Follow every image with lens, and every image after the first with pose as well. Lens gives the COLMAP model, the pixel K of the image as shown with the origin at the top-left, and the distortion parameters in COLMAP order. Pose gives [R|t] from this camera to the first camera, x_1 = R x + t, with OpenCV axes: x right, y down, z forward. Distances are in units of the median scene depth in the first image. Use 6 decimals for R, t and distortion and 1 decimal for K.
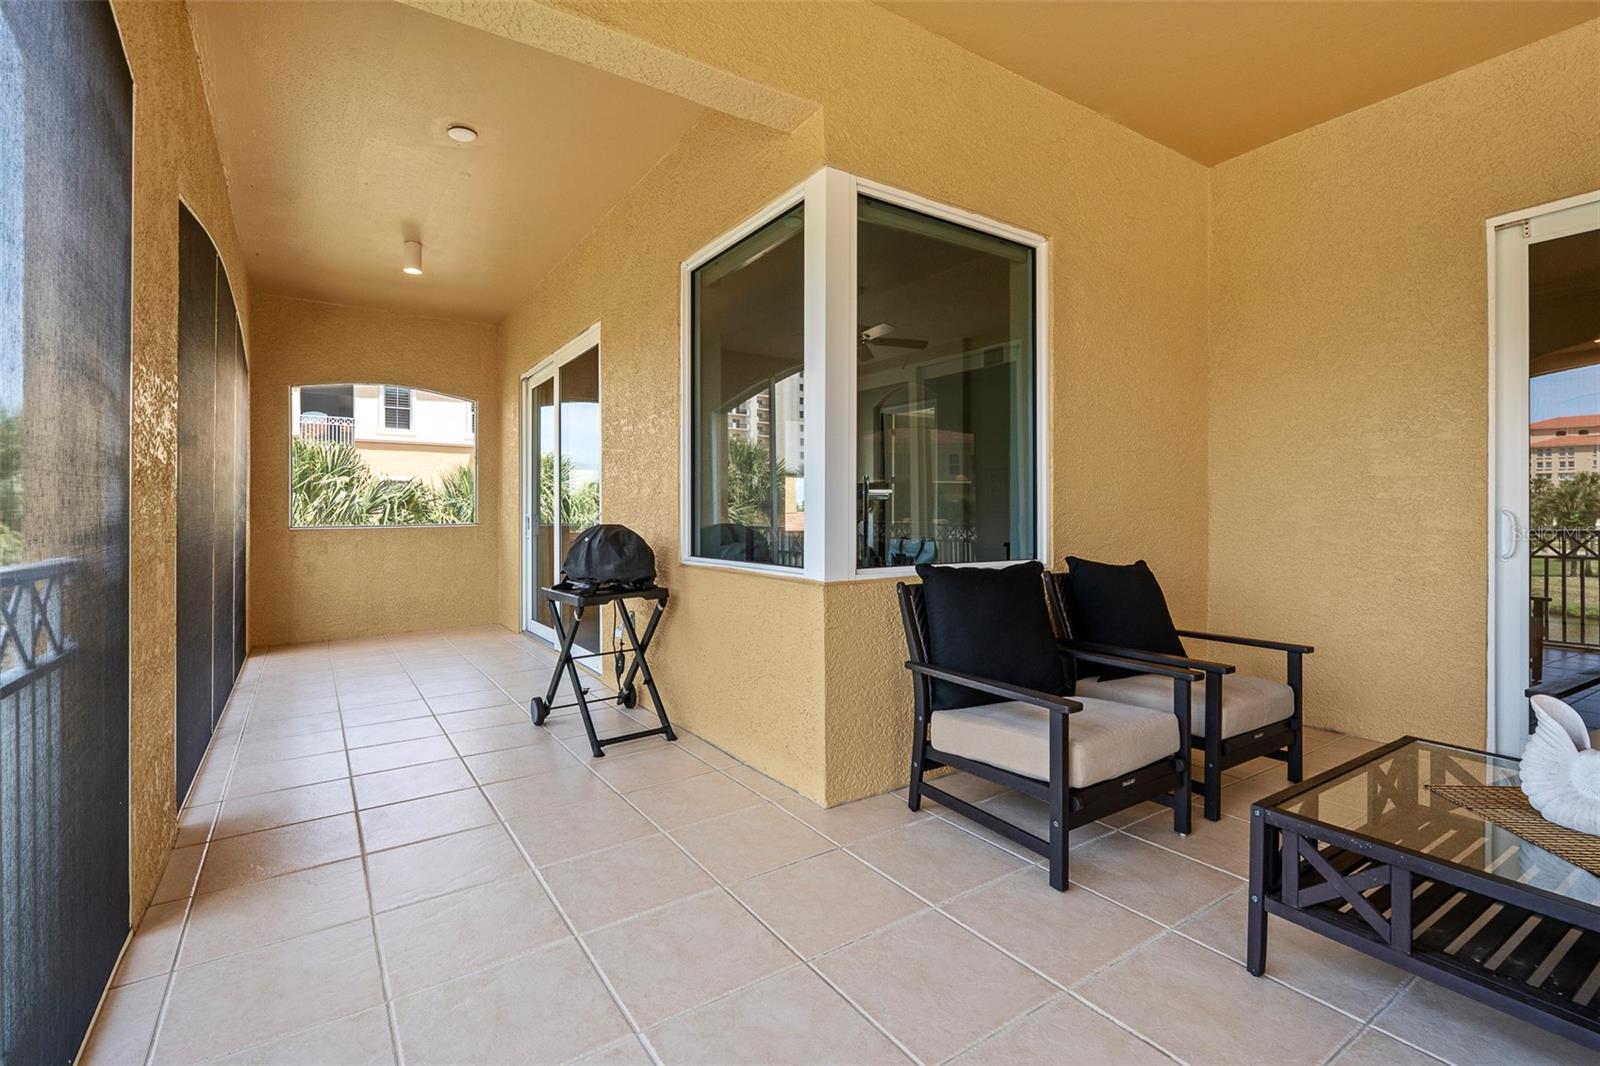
lens RADIAL K [[724.8, 0, 795.7], [0, 724.8, 518.5], [0, 0, 1]] dist [-0.001409, 0.000333]
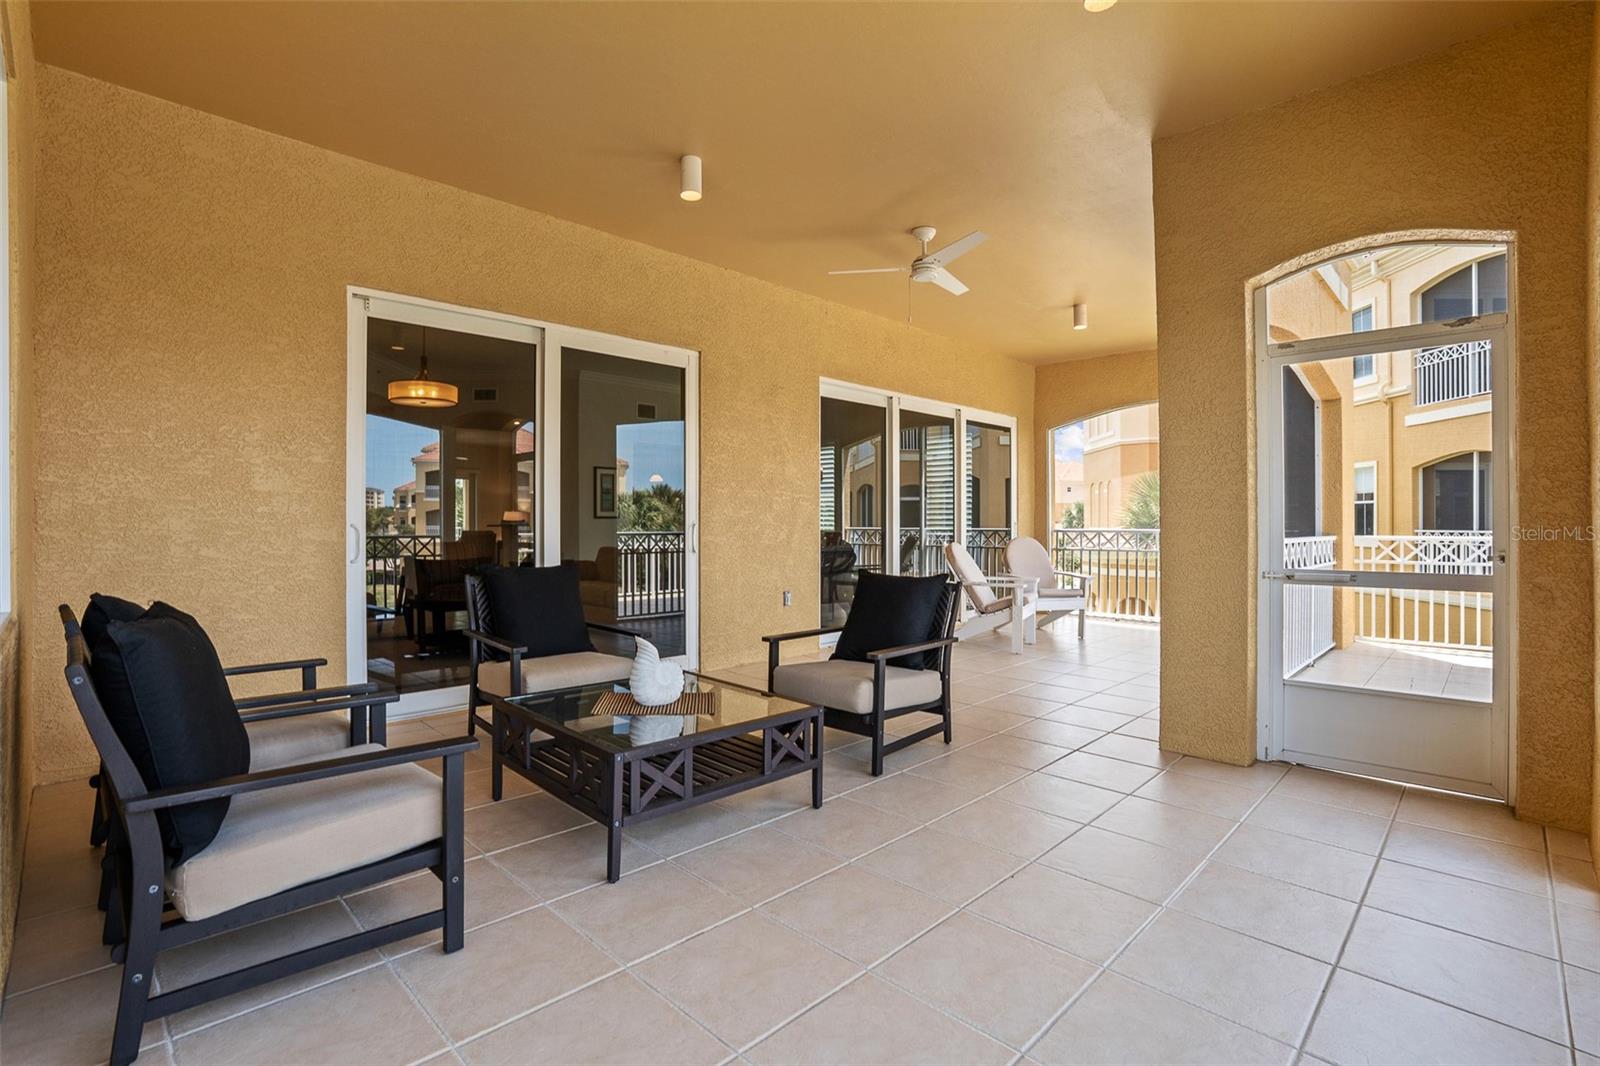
lens RADIAL K [[724.8, 0, 798.1], [0, 724.8, 525.8], [0, 0, 1]] dist [-0.001409, 0.000333]
pose [[-0.154218, -0.001481, 0.988036, -0.351471], [0.002634, 0.999995, 0.001911, -0.008802], [-0.988033, 0.002897, -0.154213, 0.428727]]
